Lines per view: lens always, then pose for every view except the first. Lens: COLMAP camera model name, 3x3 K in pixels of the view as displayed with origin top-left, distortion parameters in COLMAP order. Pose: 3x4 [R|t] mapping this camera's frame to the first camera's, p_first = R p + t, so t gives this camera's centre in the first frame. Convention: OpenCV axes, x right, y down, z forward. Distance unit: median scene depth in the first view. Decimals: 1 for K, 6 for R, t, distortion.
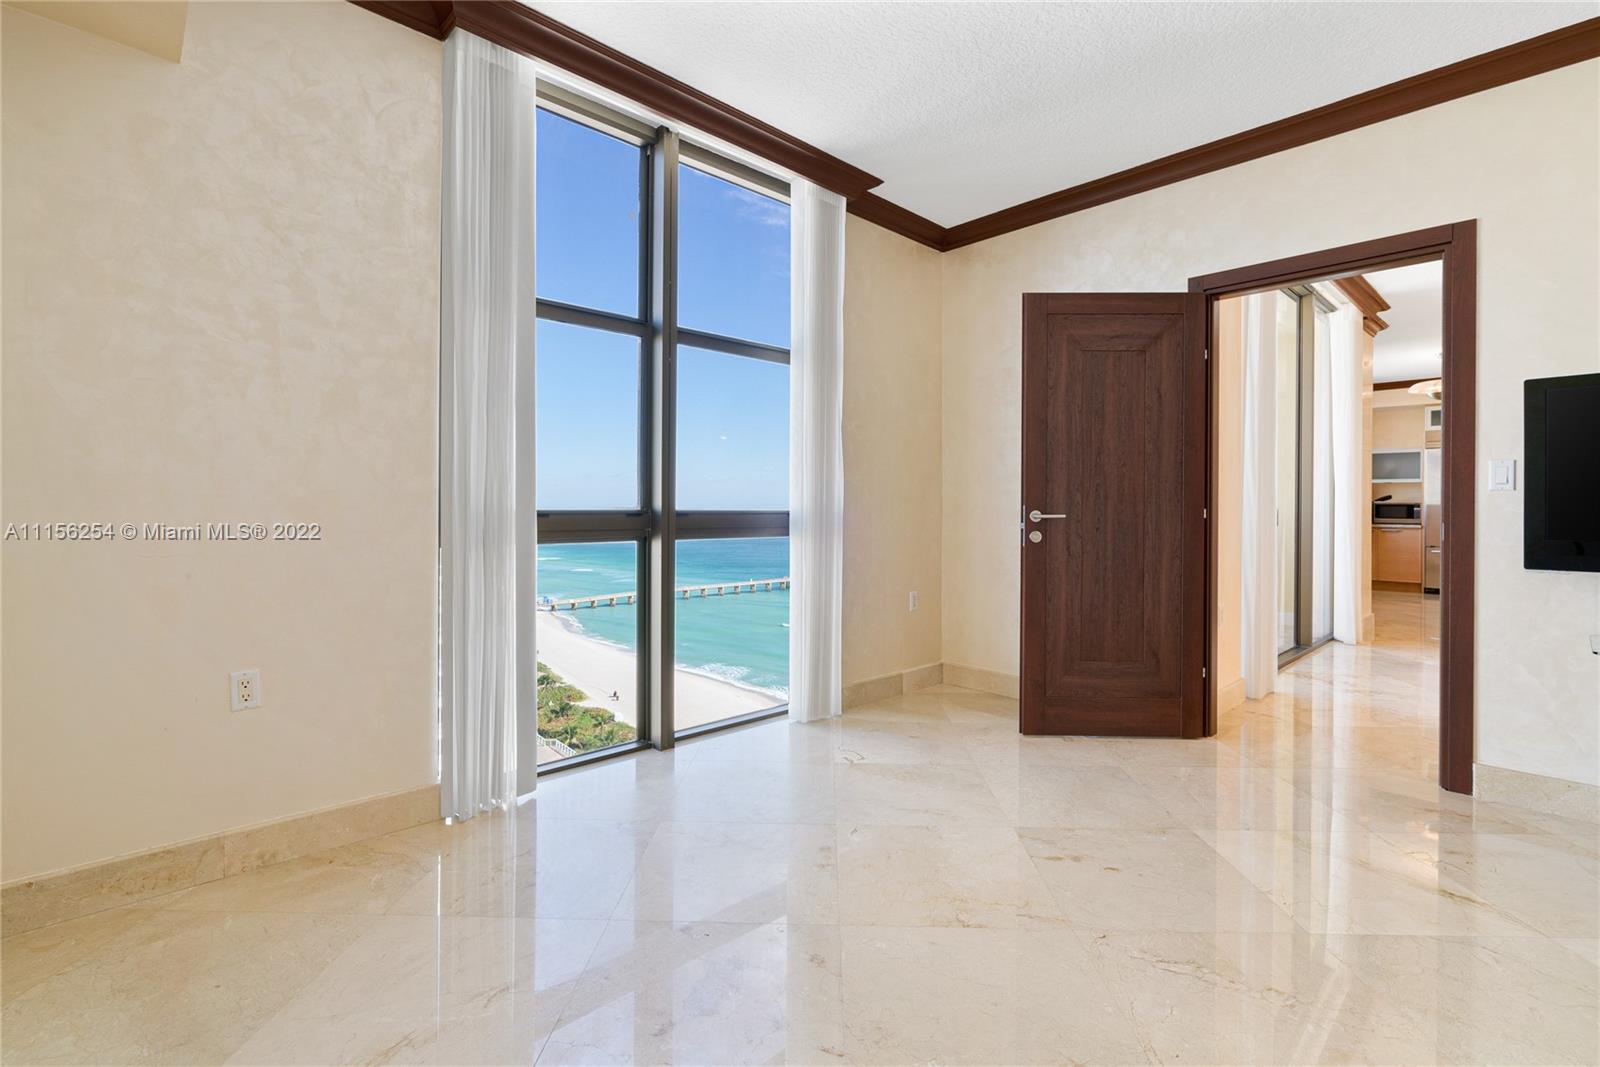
lens RADIAL K [[729.3, 0, 810.9], [0, 729.3, 511.2], [0, 0, 1]] dist [0.009735, 0.000116]
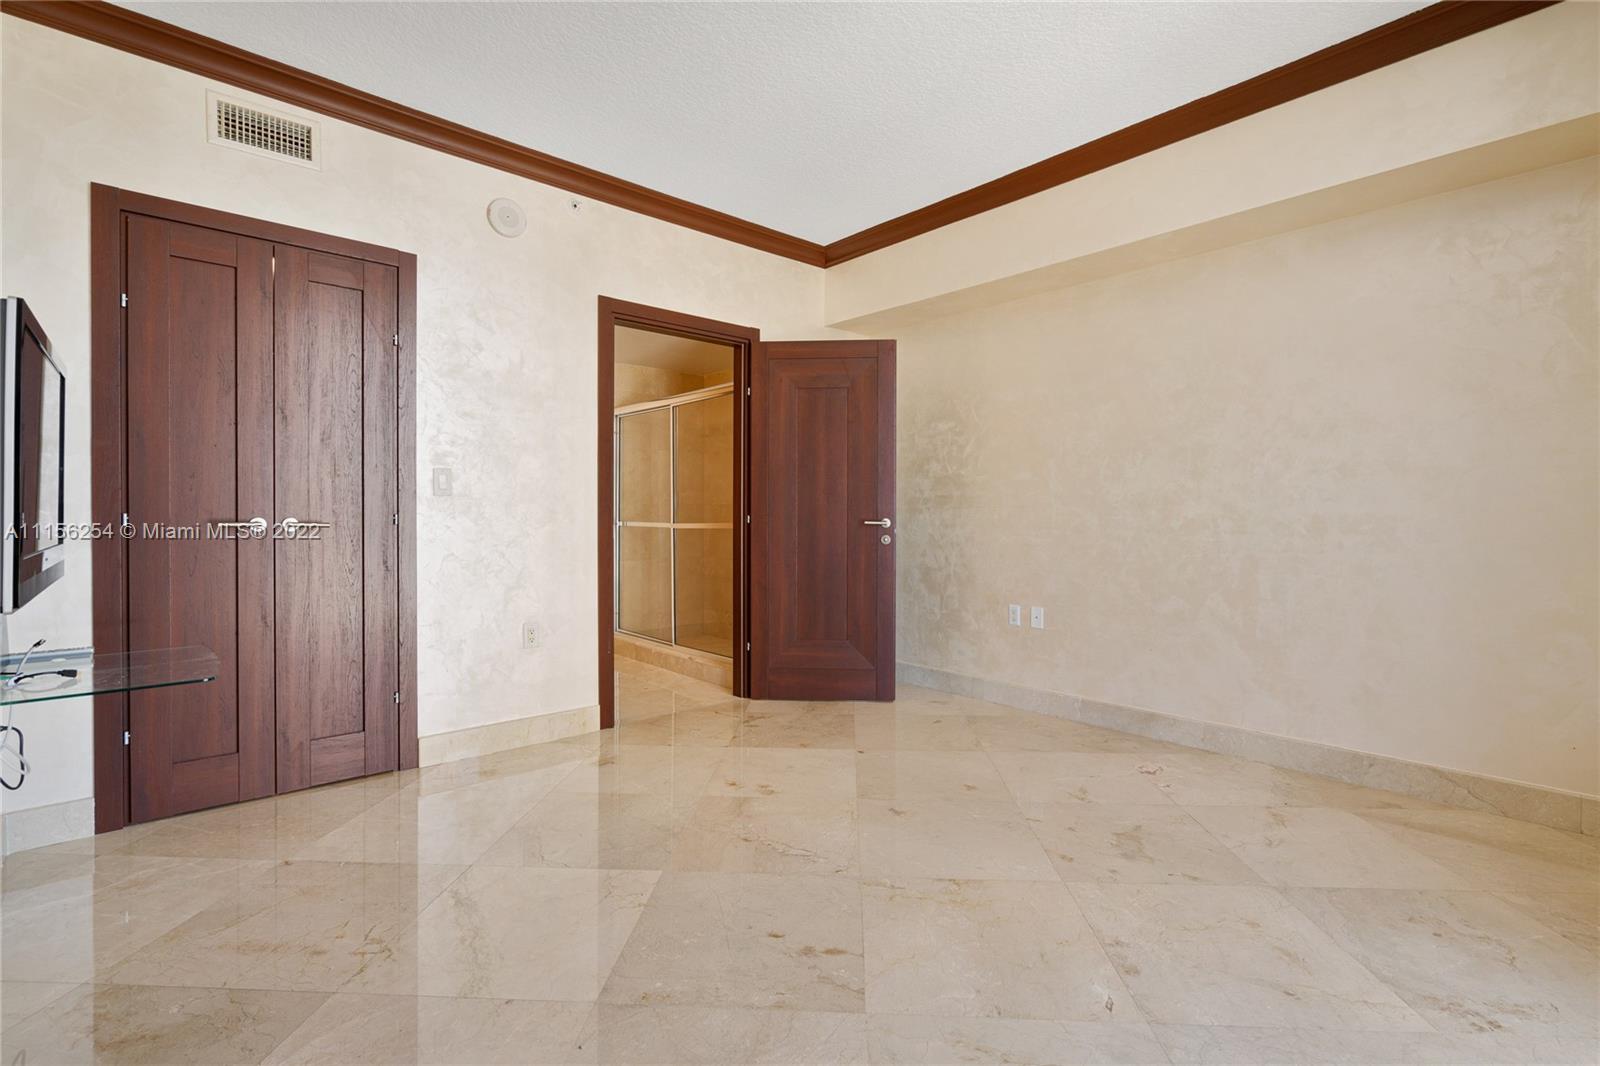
lens RADIAL K [[730.0, 0, 811.1], [0, 730.0, 514.5], [0, 0, 1]] dist [-0.002337, 0.000306]
pose [[-0.999558, -0.010172, 0.027925, 0.258475], [-0.010060, 0.999941, 0.004136, -0.005824], [-0.027966, 0.003853, -0.999601, 1.363096]]
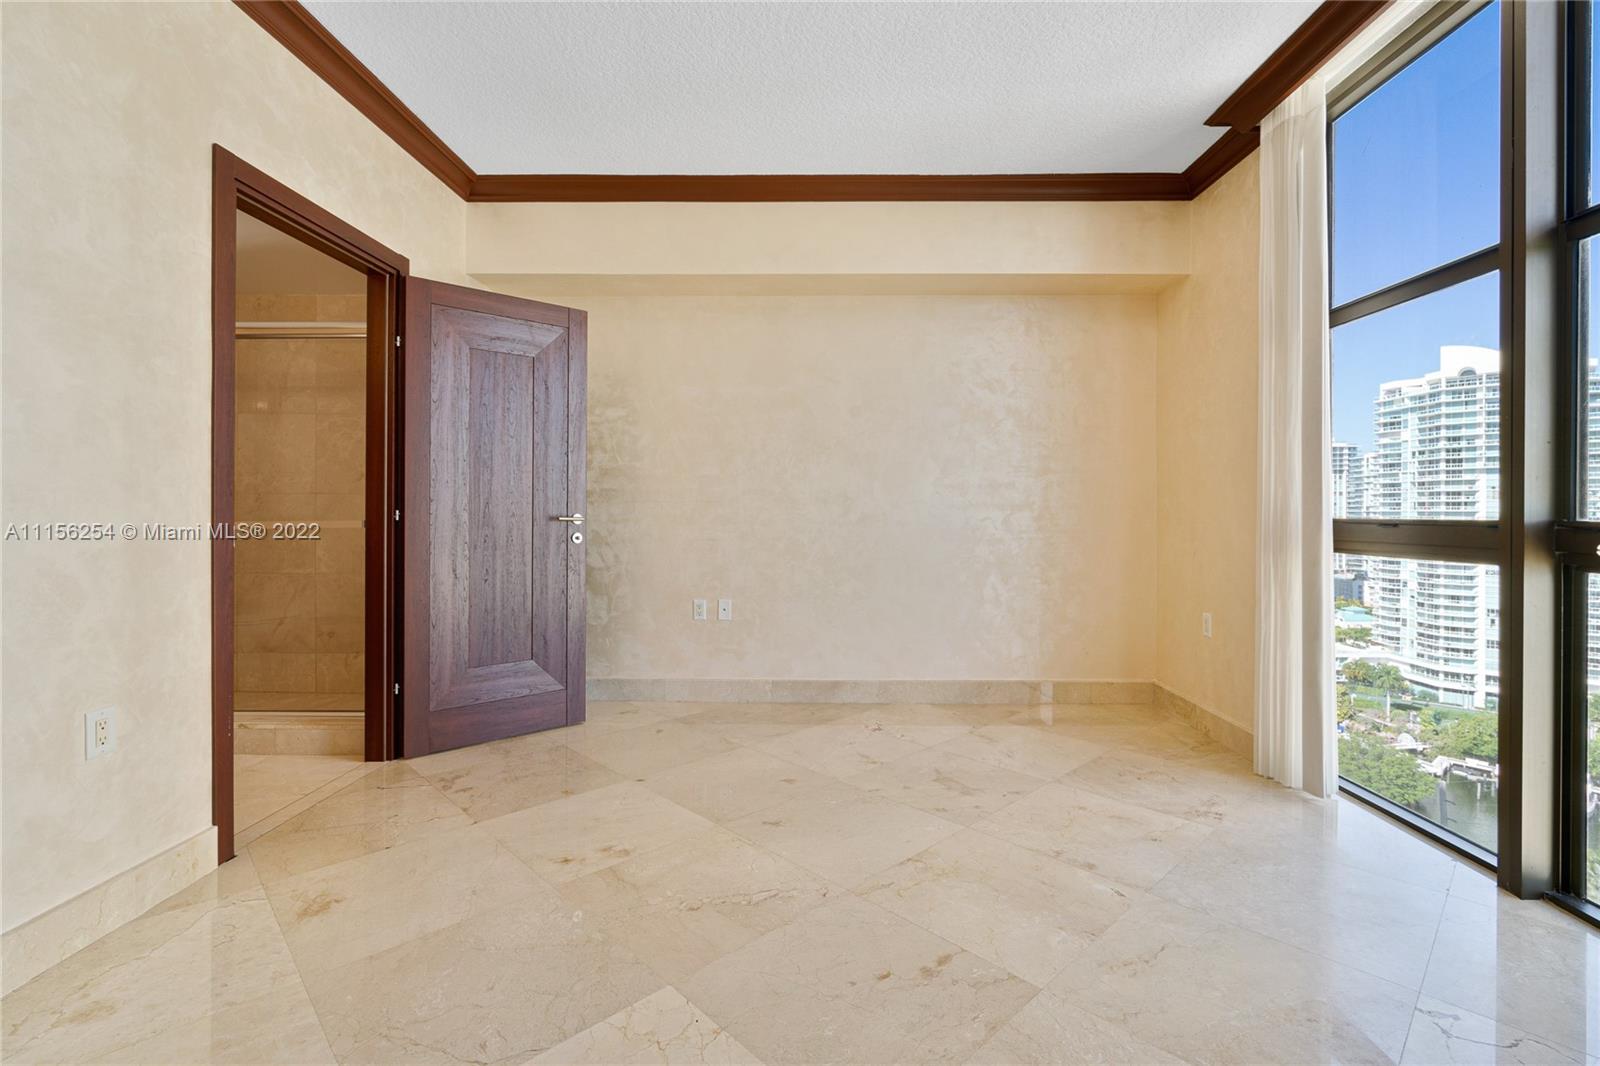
lens RADIAL K [[728.5, 0, 815.2], [0, 728.5, 506.4], [0, 0, 1]] dist [-0.014166, 0.009972]
pose [[-0.699082, -0.015369, -0.714876, 0.749401], [-0.012682, 0.999878, -0.009094, 0.000234], [0.714929, 0.002708, -0.699192, 1.092203]]
